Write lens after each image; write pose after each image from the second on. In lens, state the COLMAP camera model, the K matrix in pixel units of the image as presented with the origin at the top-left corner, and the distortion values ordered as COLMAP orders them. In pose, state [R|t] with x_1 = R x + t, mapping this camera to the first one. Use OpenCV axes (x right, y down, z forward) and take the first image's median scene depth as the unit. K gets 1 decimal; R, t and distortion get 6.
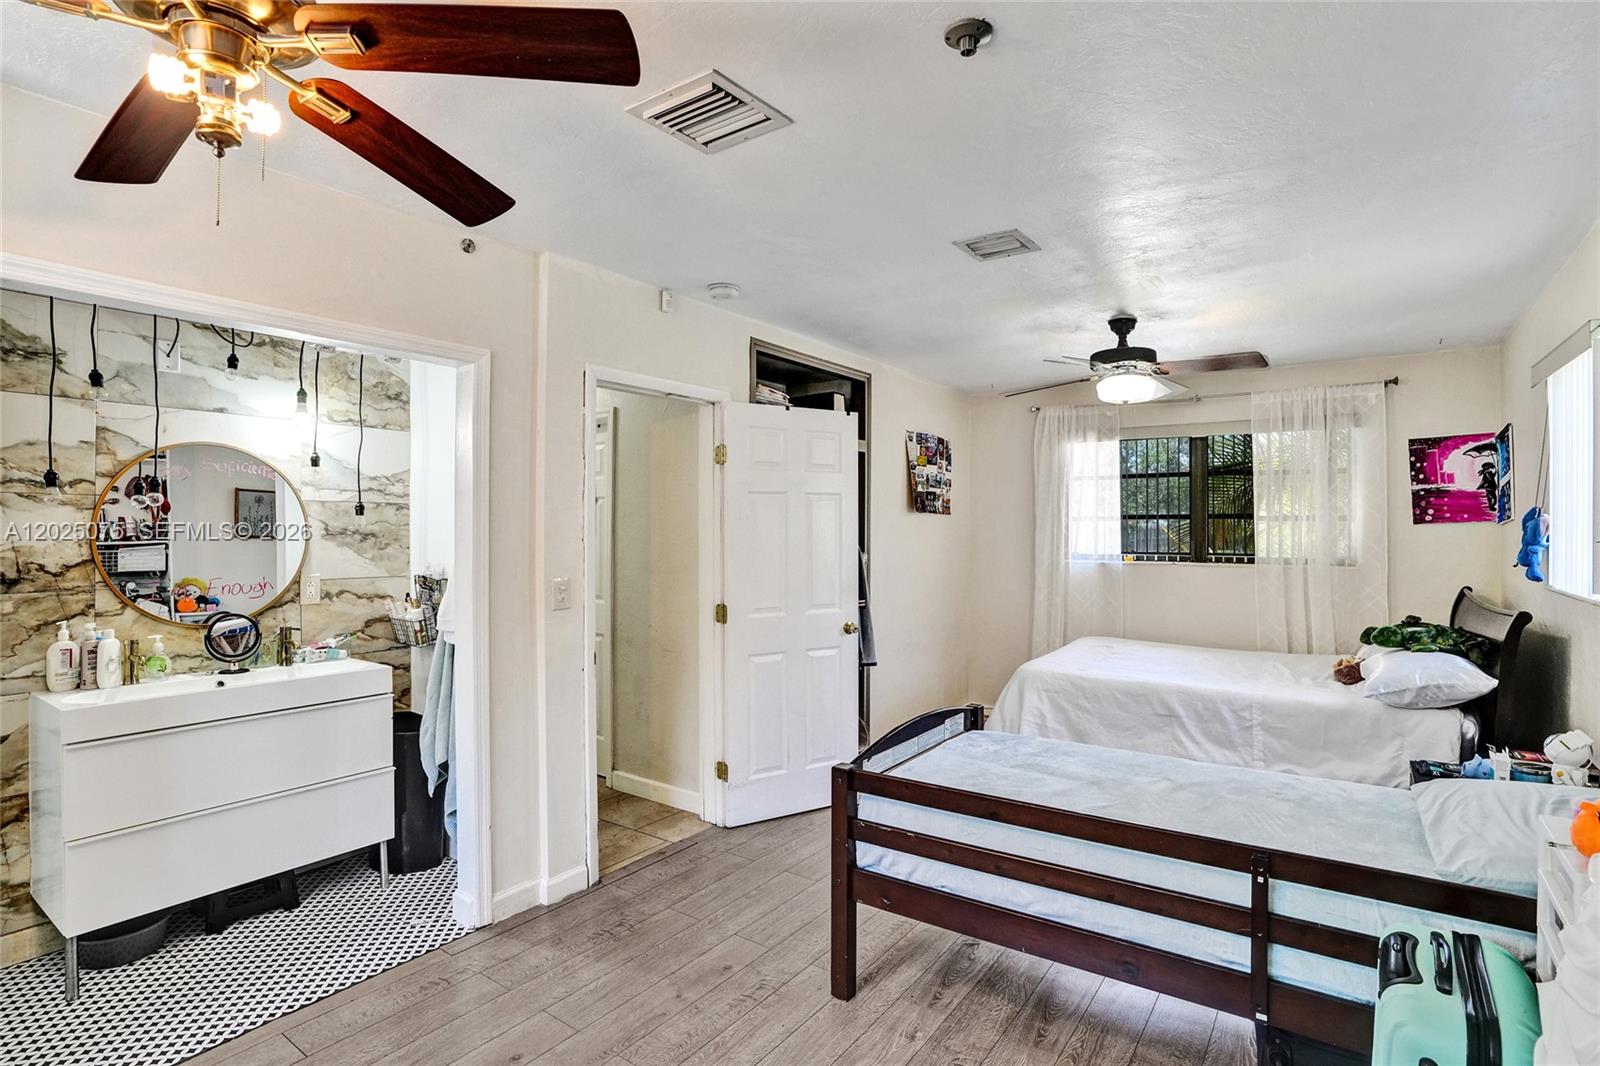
lens RADIAL K [[801.4, 0, 798.2], [0, 801.4, 530.3], [0, 0, 1]] dist [-0.044236, 0.010246]
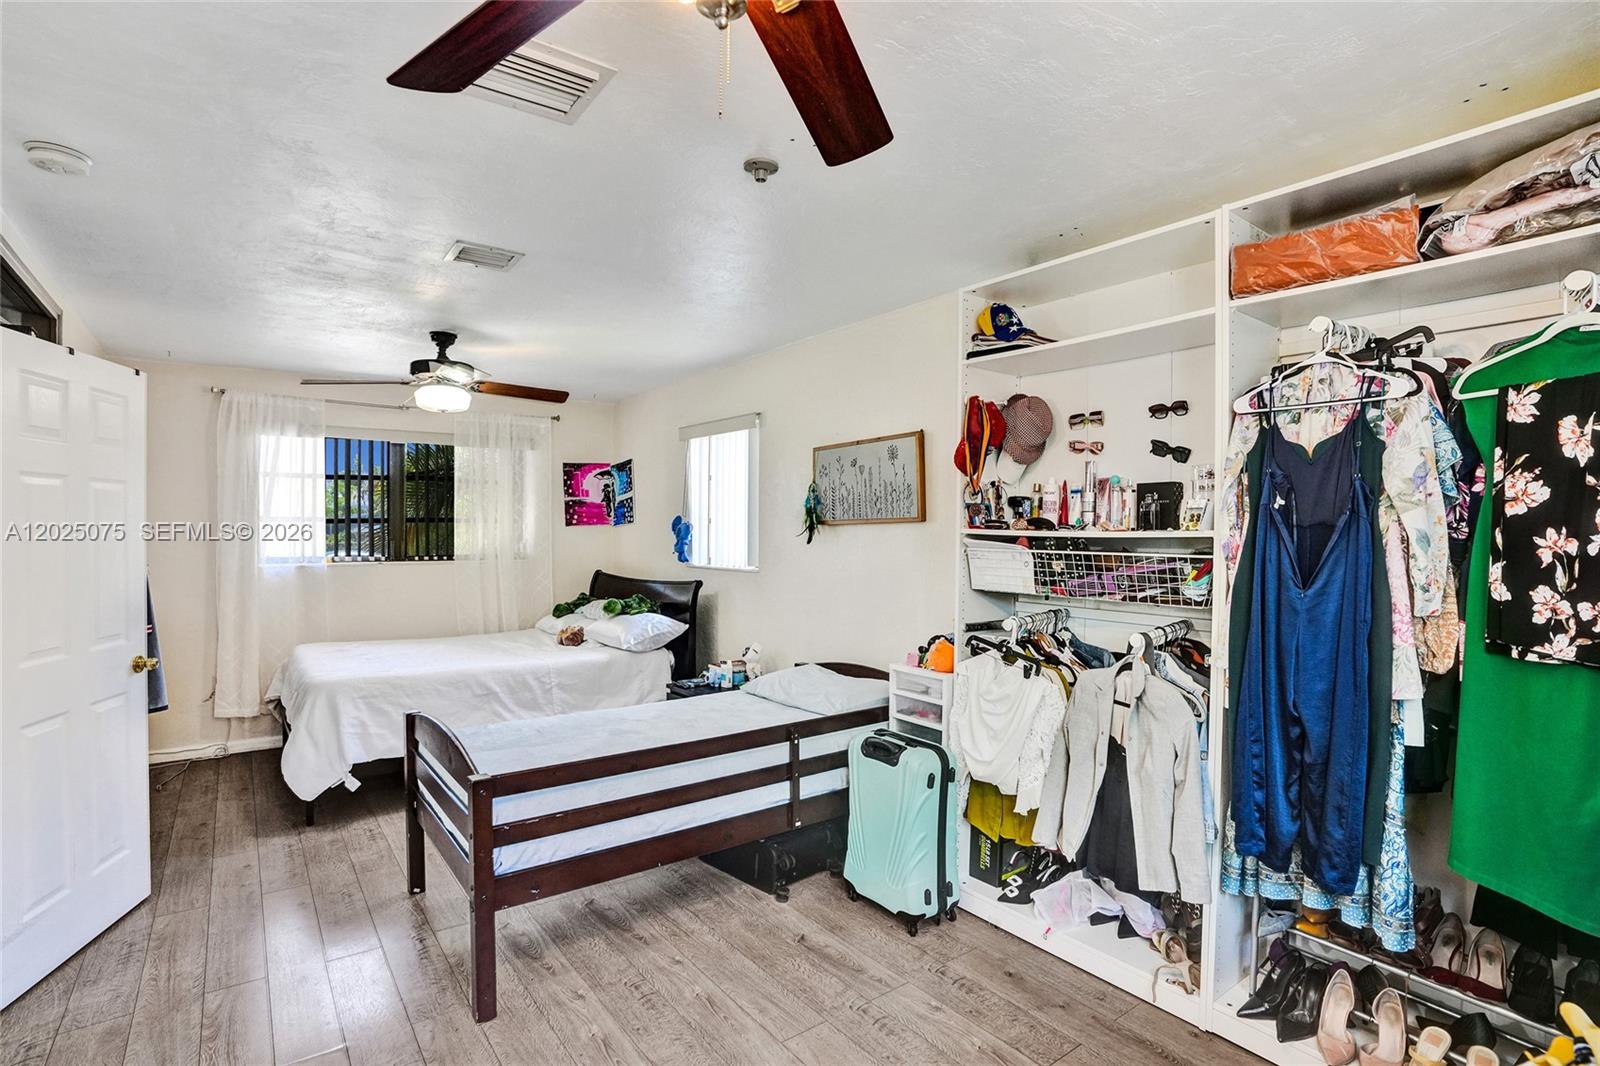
lens RADIAL K [[801.4, 0, 797.8], [0, 801.4, 534.6], [0, 0, 1]] dist [-0.044236, 0.010246]
pose [[0.314691, -0.006327, 0.949173, -0.428445], [0.002926, 0.999980, 0.005695, 0.000285], [-0.949190, 0.000985, 0.314703, 0.200936]]
